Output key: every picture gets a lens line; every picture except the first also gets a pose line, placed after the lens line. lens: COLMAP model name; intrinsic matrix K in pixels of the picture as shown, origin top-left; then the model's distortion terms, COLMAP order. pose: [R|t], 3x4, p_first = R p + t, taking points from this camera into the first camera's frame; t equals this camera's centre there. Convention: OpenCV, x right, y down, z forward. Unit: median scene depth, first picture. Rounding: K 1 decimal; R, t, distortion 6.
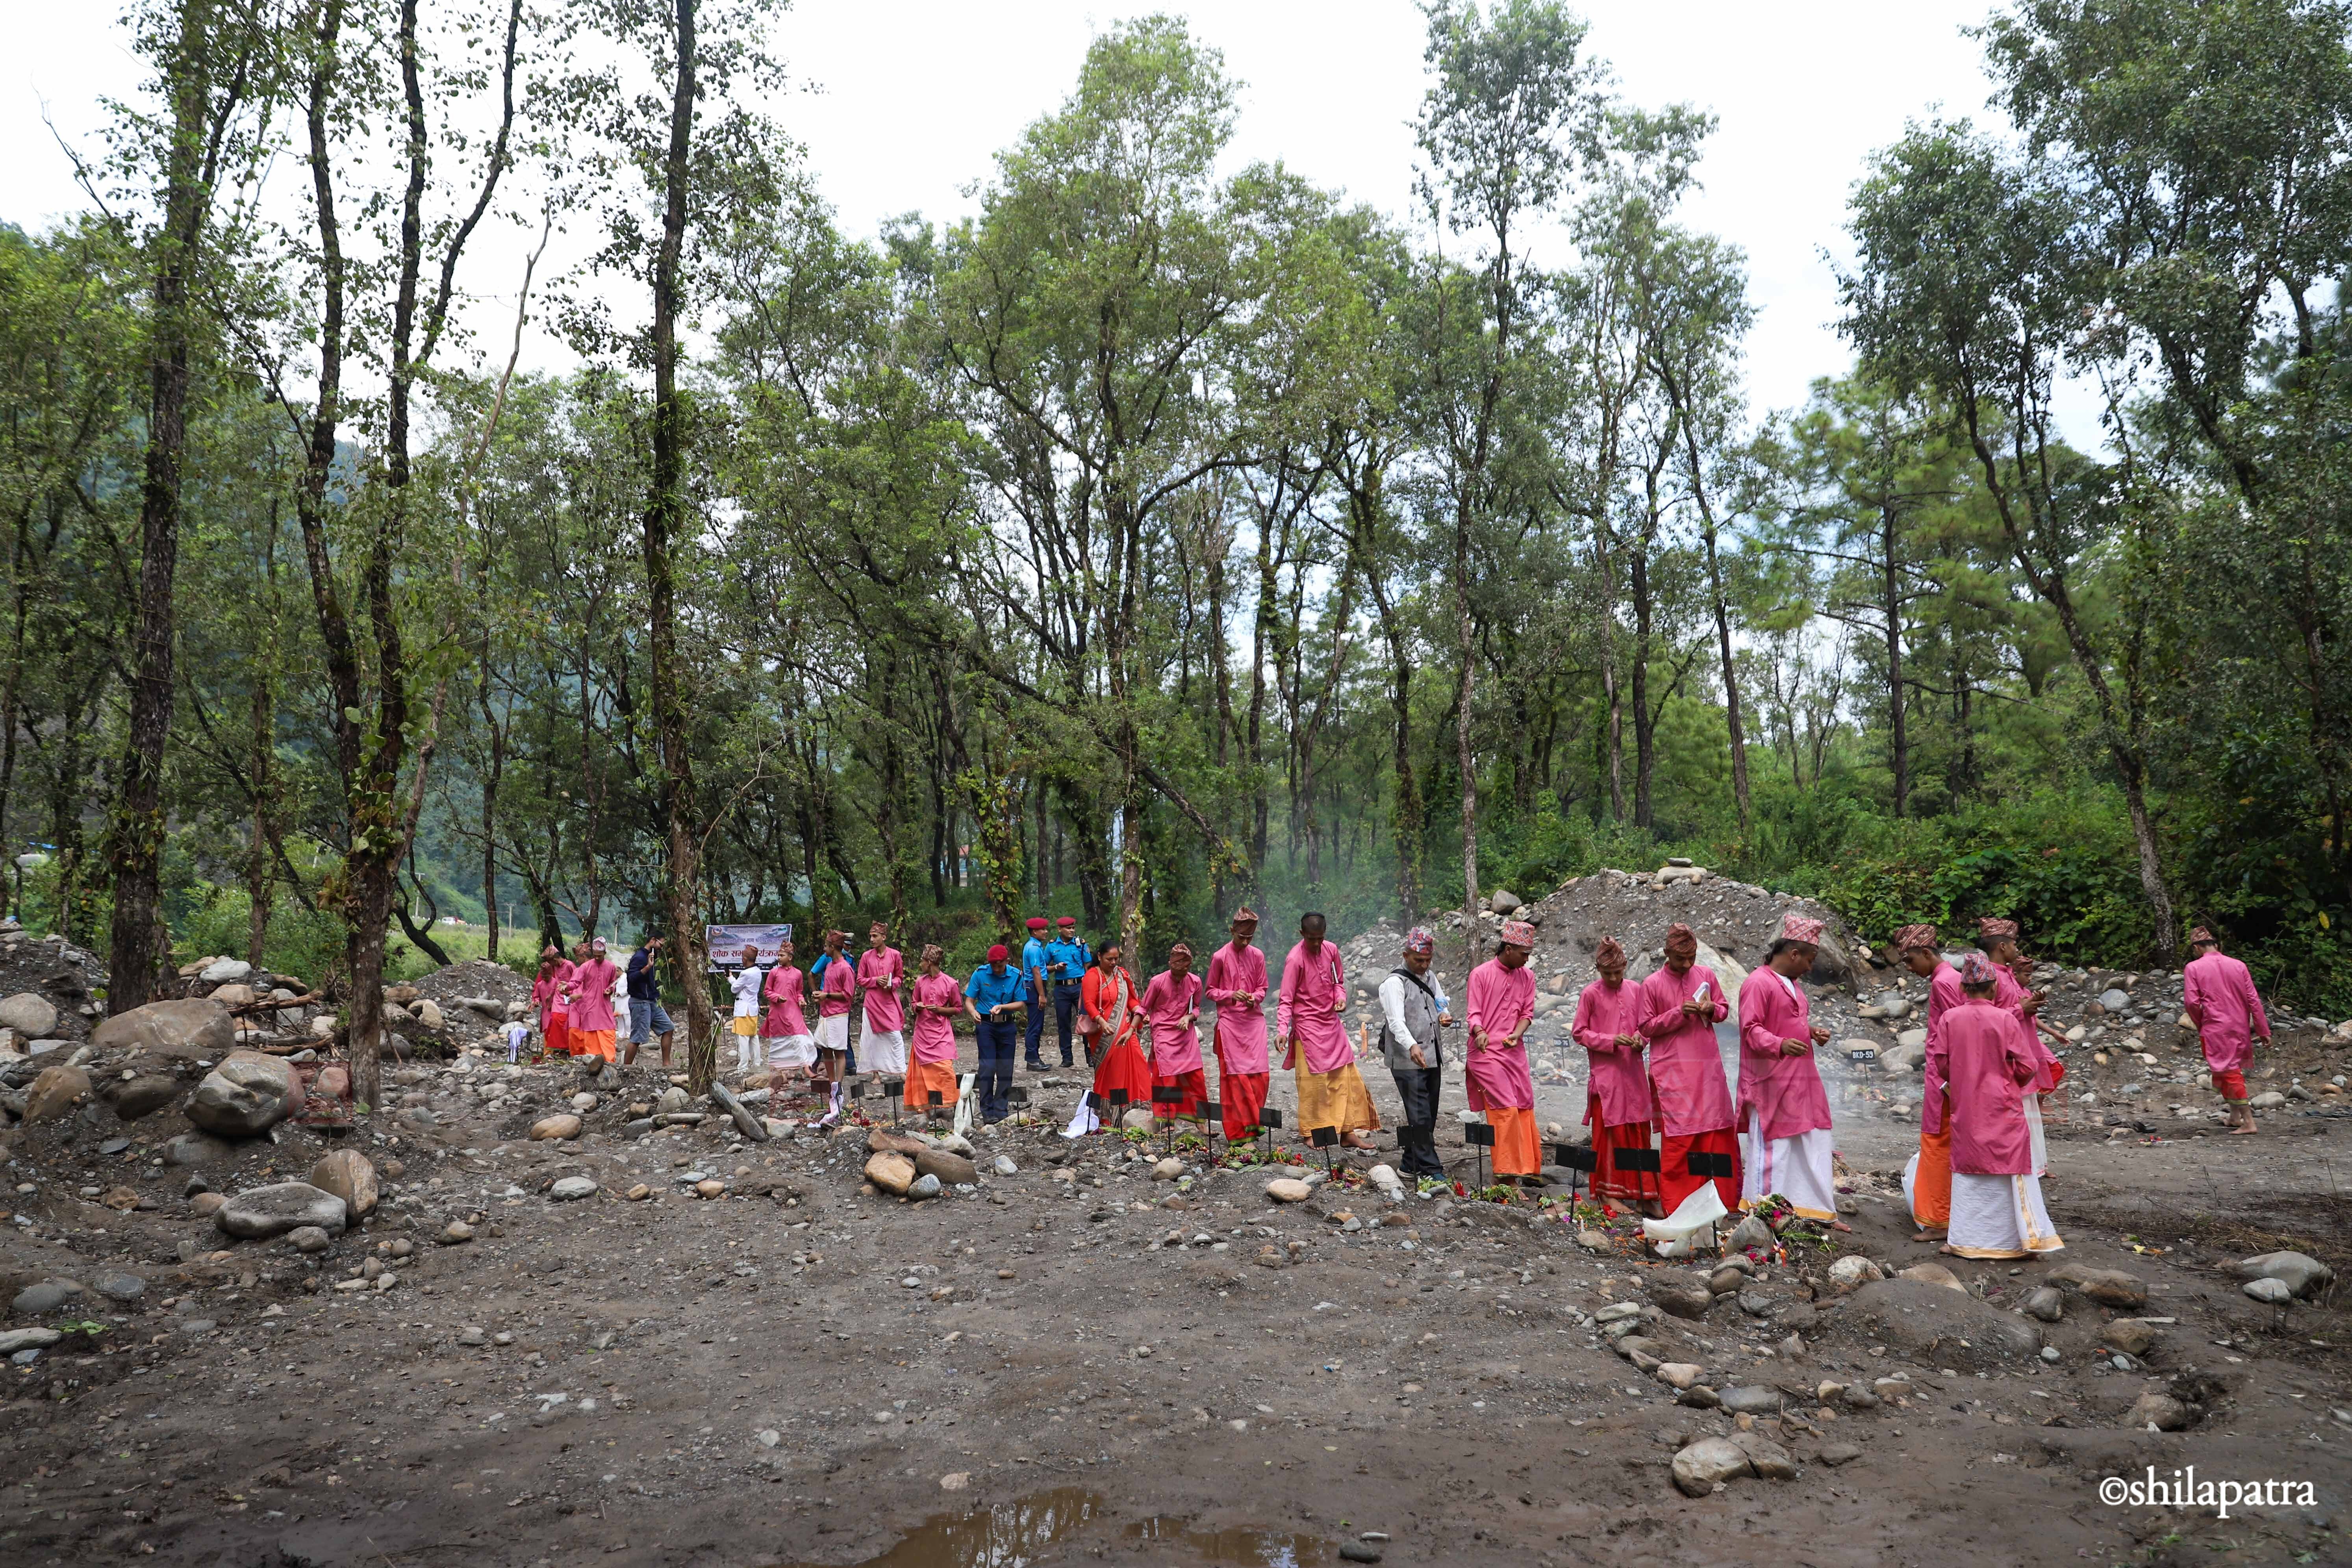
lens RADIAL K [[1656.1, 0, 1176.0], [0, 1656.1, 784.0], [0, 0, 1]] dist [-0.000776, -0.000388]
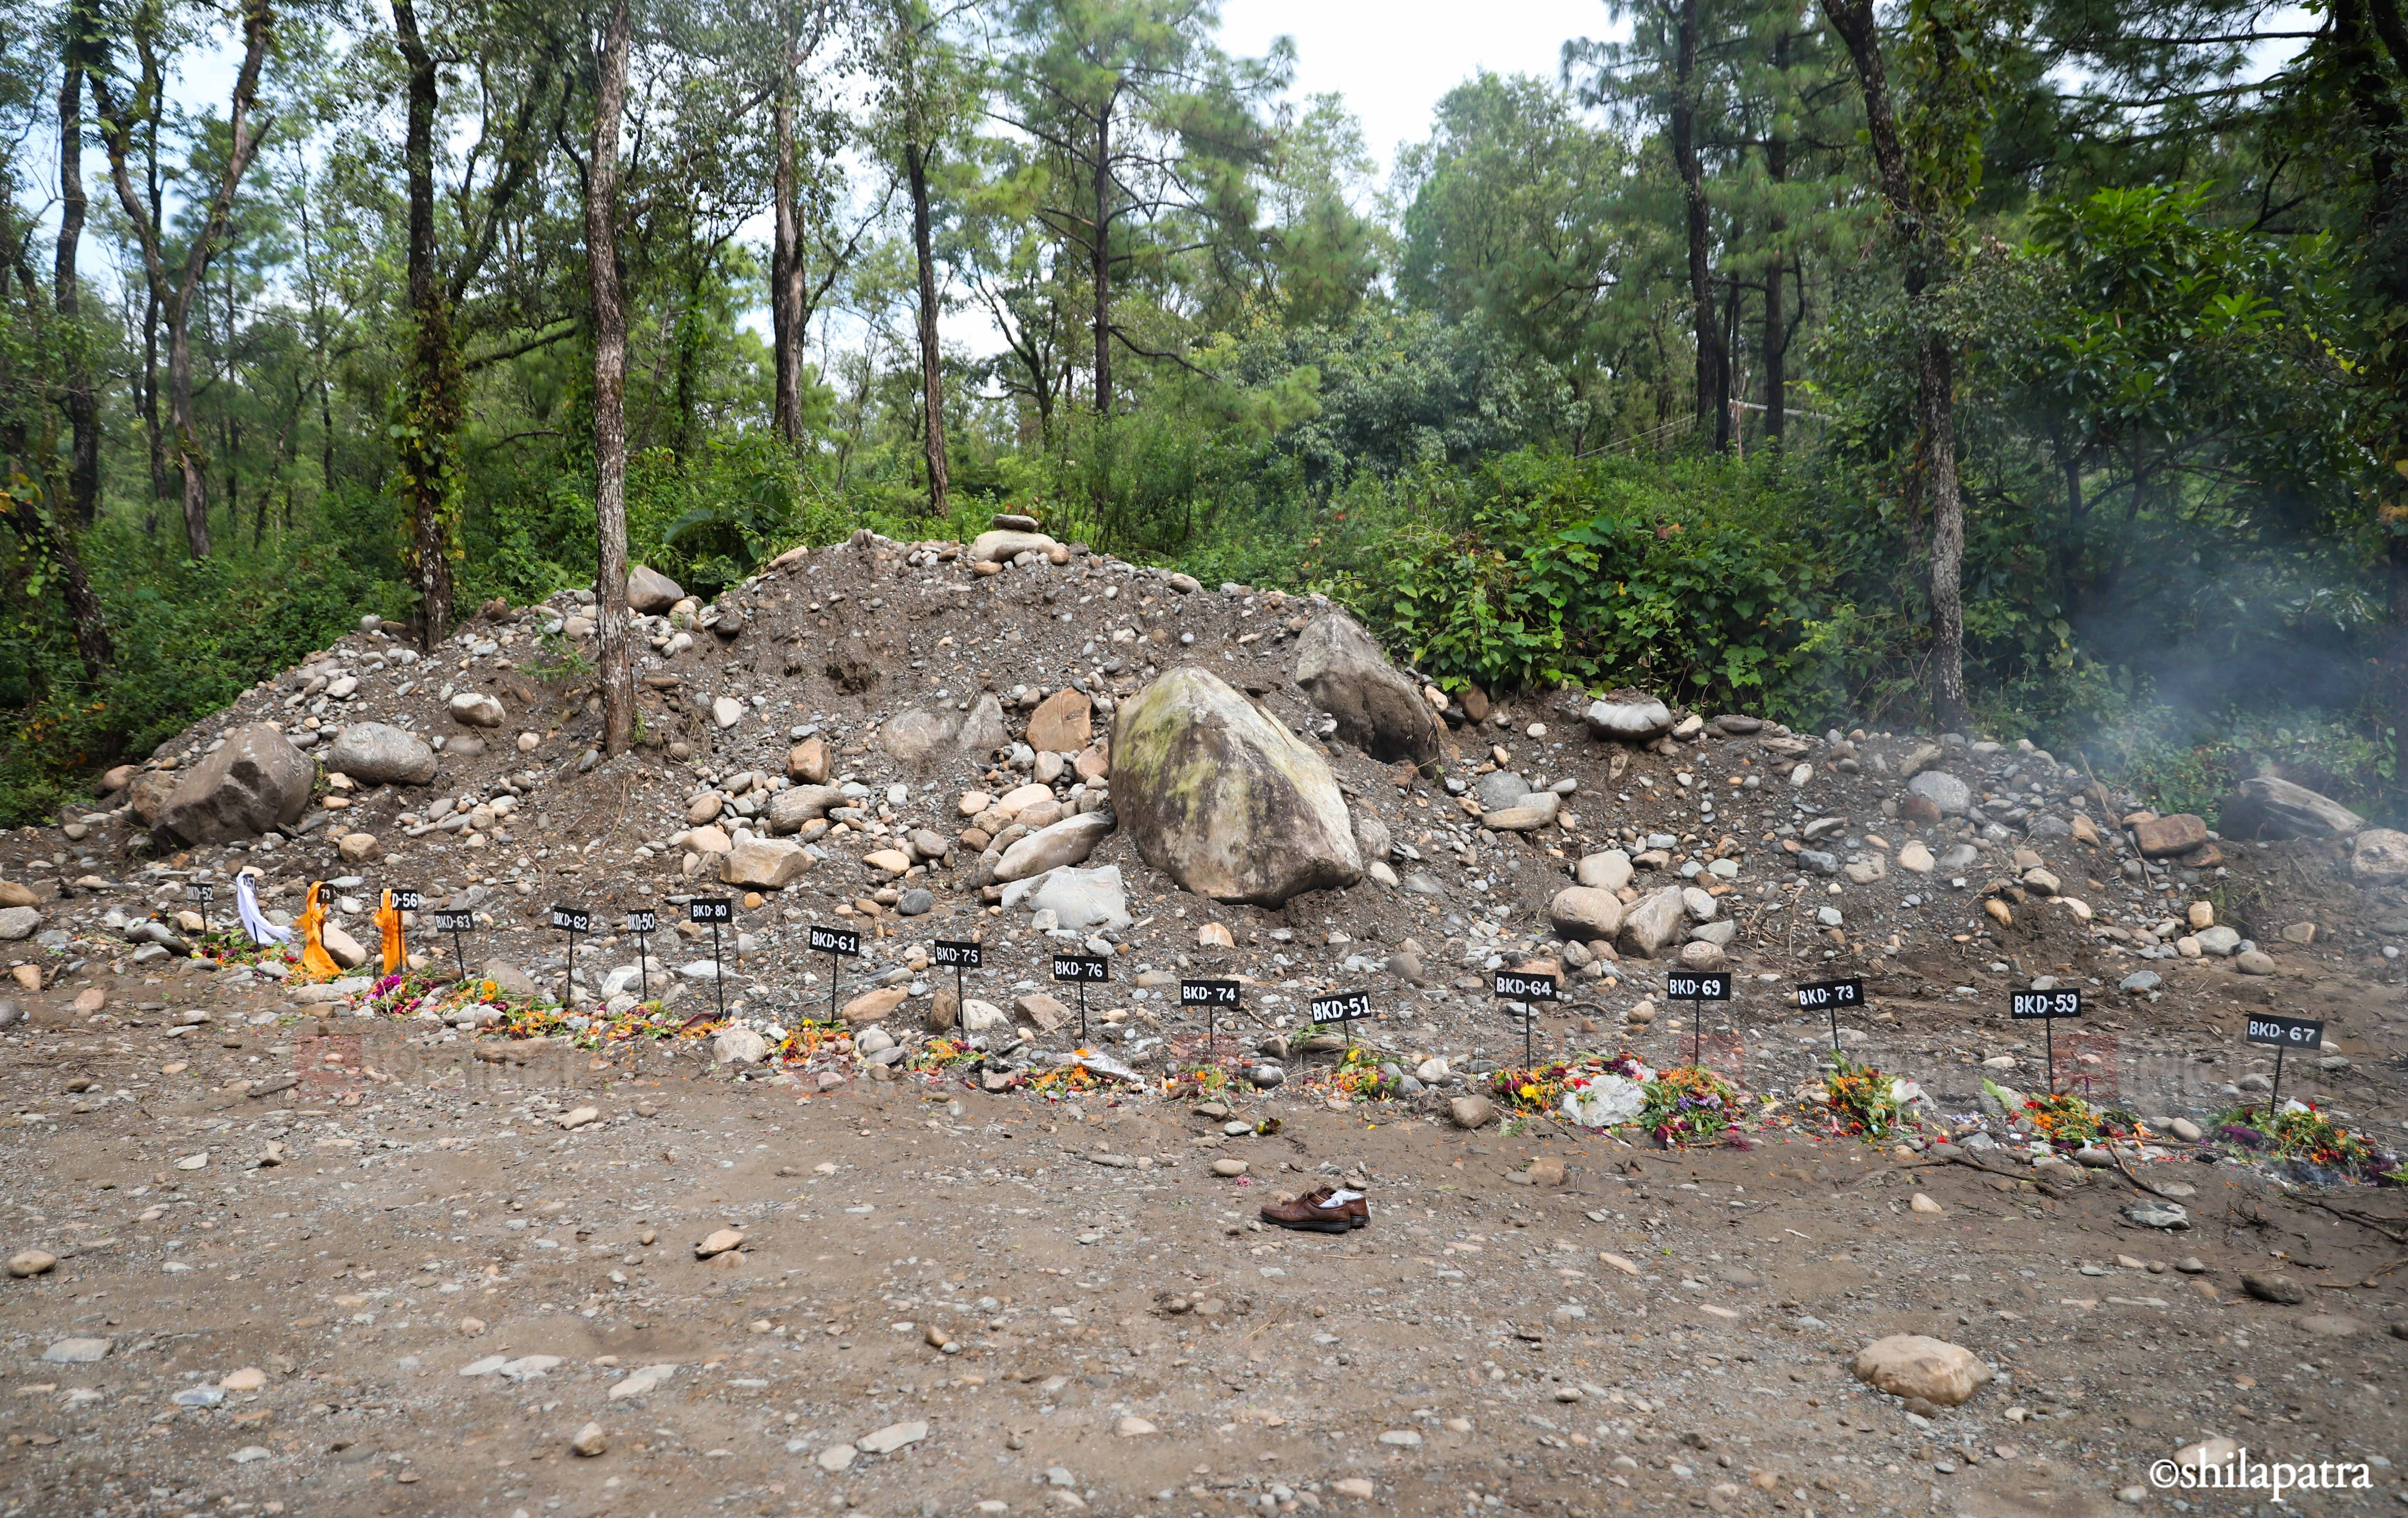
lens RADIAL K [[1630.9, 0, 1204.0], [0, 1630.9, 759.0], [0, 0, 1]] dist [0.003114, 0.001380]
pose [[0.802130, -0.027186, 0.596531, 0.037663], [-0.066566, 0.988666, 0.134566, 0.047317], [-0.593428, -0.147648, 0.791229, 0.535777]]
